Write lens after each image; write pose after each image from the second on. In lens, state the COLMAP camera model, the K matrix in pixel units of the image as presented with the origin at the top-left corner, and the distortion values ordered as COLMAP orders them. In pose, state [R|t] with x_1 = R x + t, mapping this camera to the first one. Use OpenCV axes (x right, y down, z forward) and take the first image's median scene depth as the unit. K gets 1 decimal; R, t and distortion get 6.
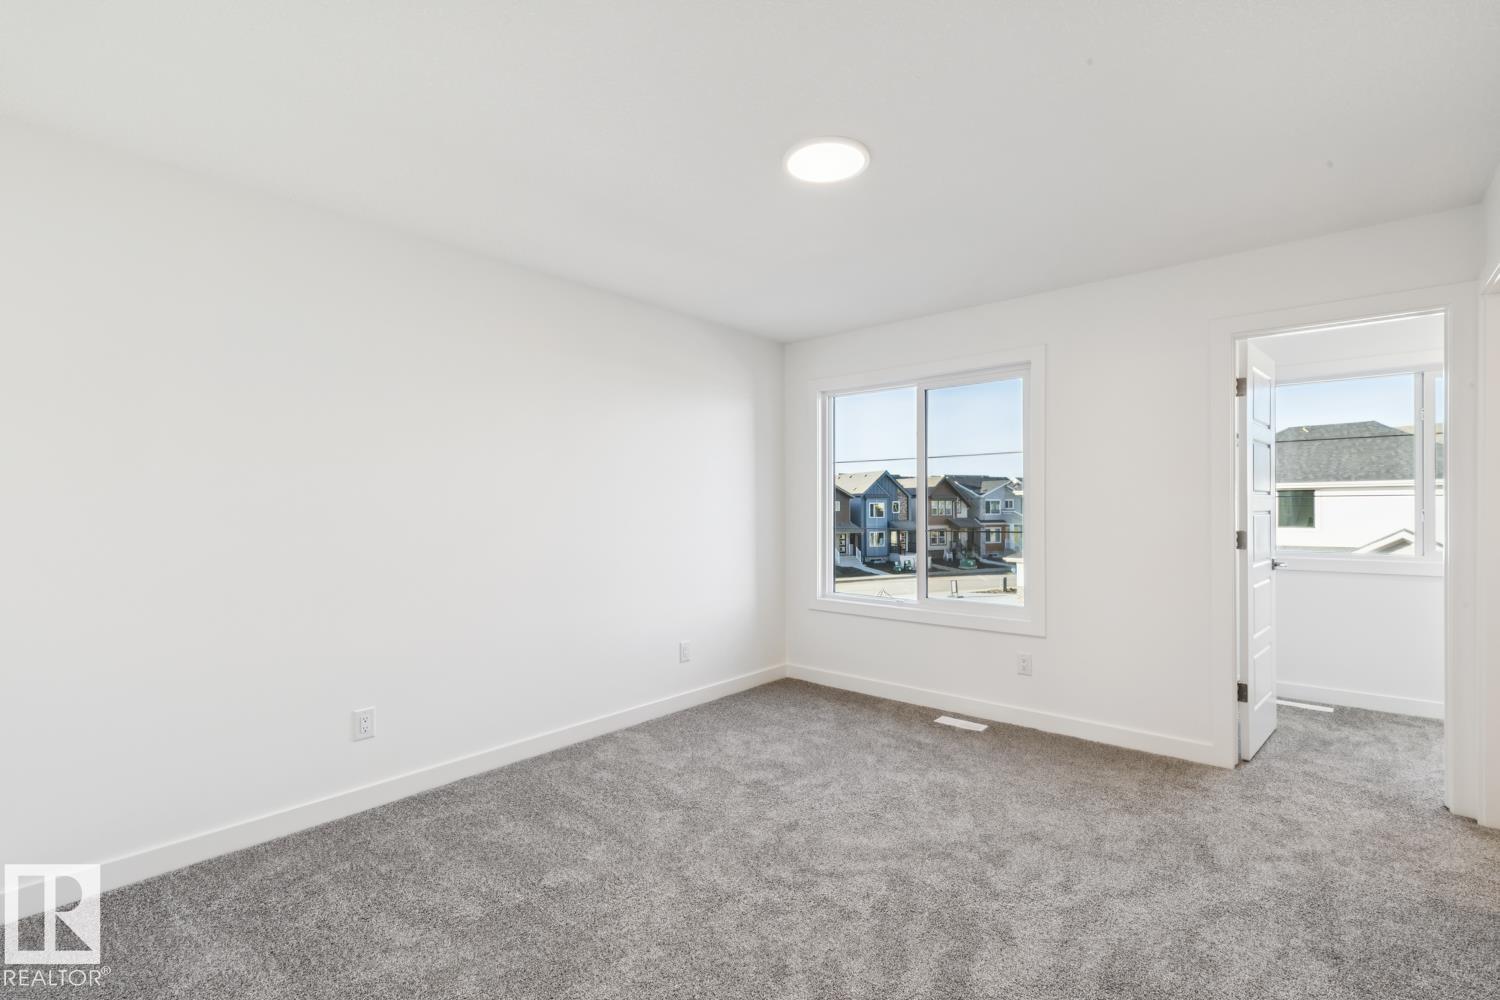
lens RADIAL K [[687.8, 0, 746.6], [0, 687.8, 496.3], [0, 0, 1]] dist [0.011935, -0.001119]
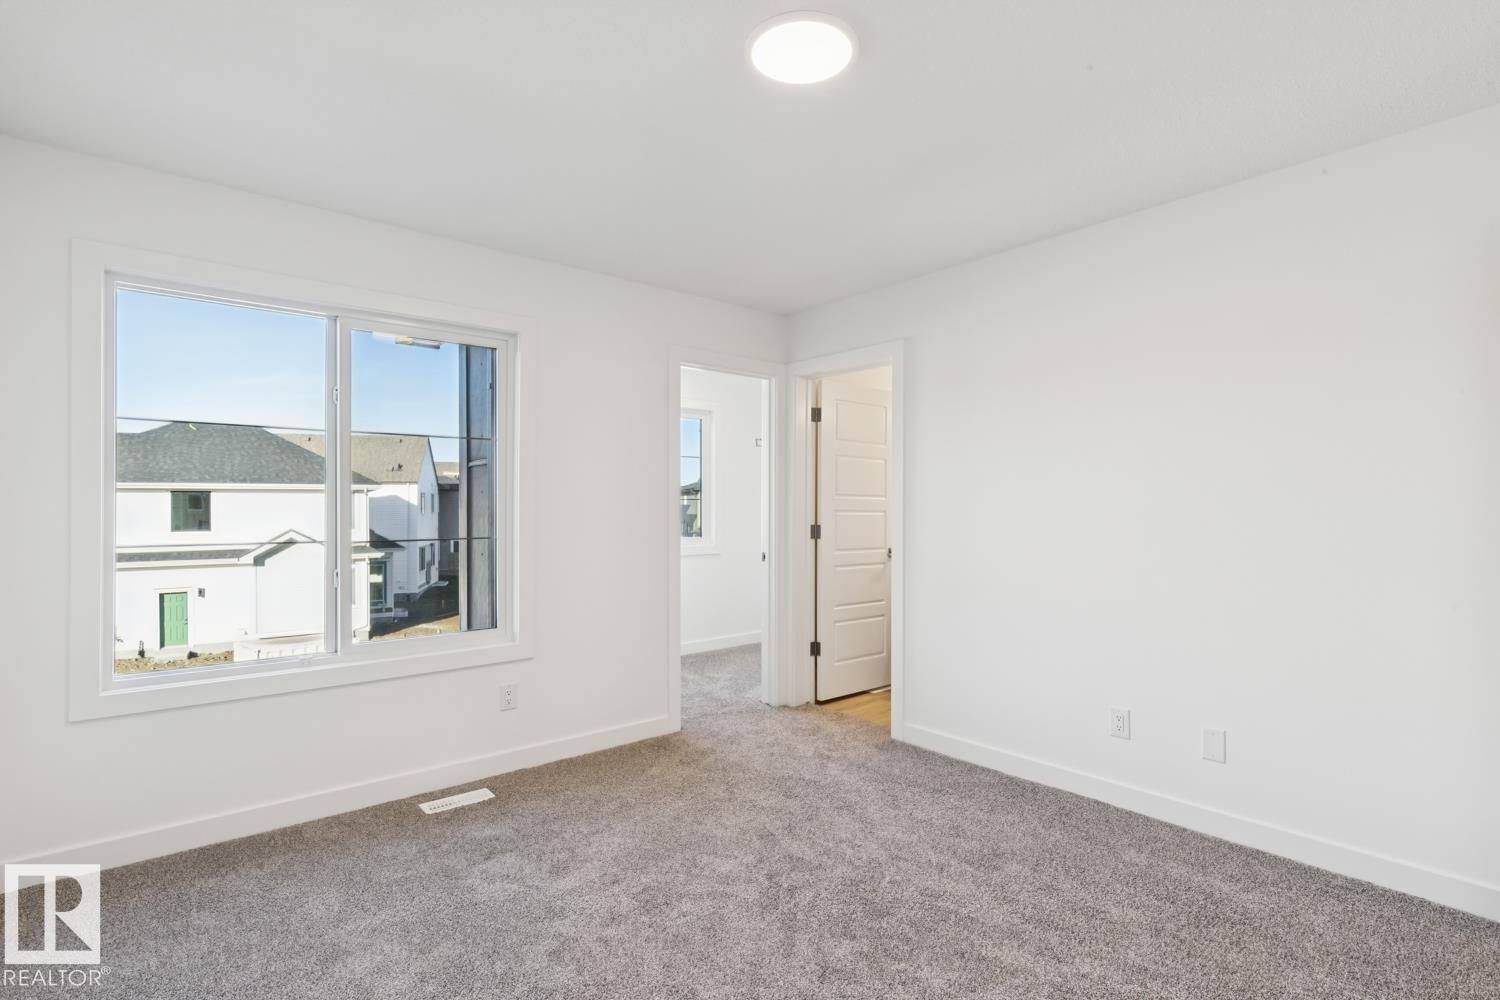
lens RADIAL K [[750.2, 0, 747.5], [0, 750.2, 499.9], [0, 0, 1]] dist [0.001742, 0.000471]
pose [[0.129899, 0.014541, 0.991421, -0.456621], [-0.015972, 0.999793, -0.012571, 0.016599], [-0.991399, -0.014202, 0.130104, 0.614684]]
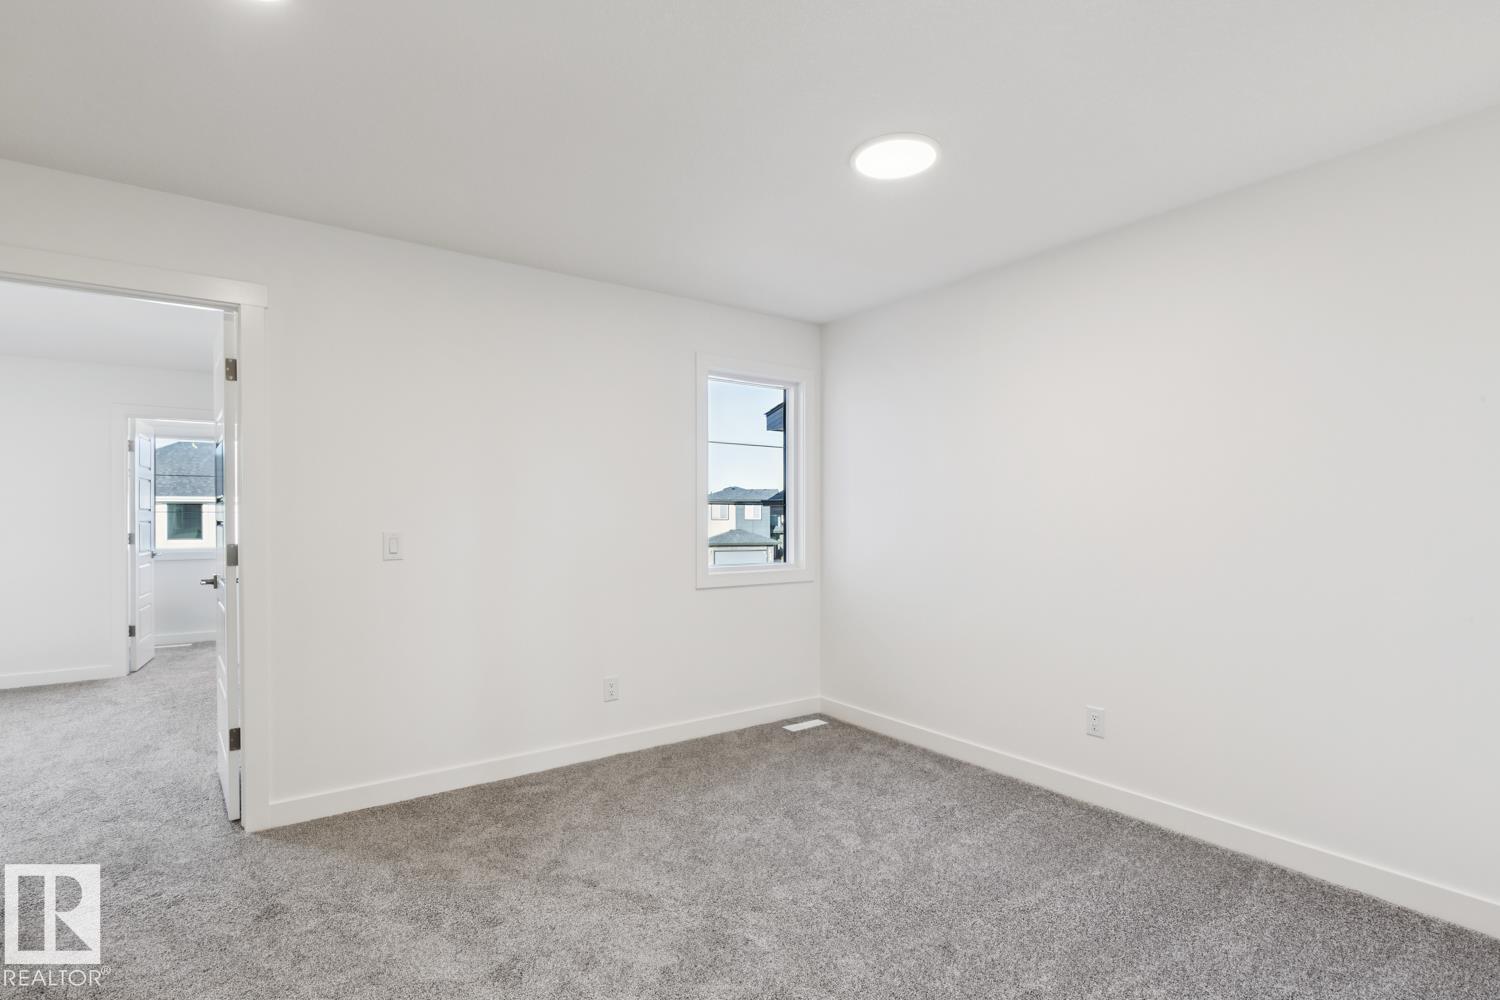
lens RADIAL K [[719.2, 0, 769.1], [0, 719.2, 521.5], [0, 0, 1]] dist [0.000389, -0.000213]
pose [[0.221619, -0.008604, 0.975095, -0.410409], [-0.009863, 0.999890, 0.011064, -0.009829], [-0.975083, -0.012069, 0.221510, -0.569925]]
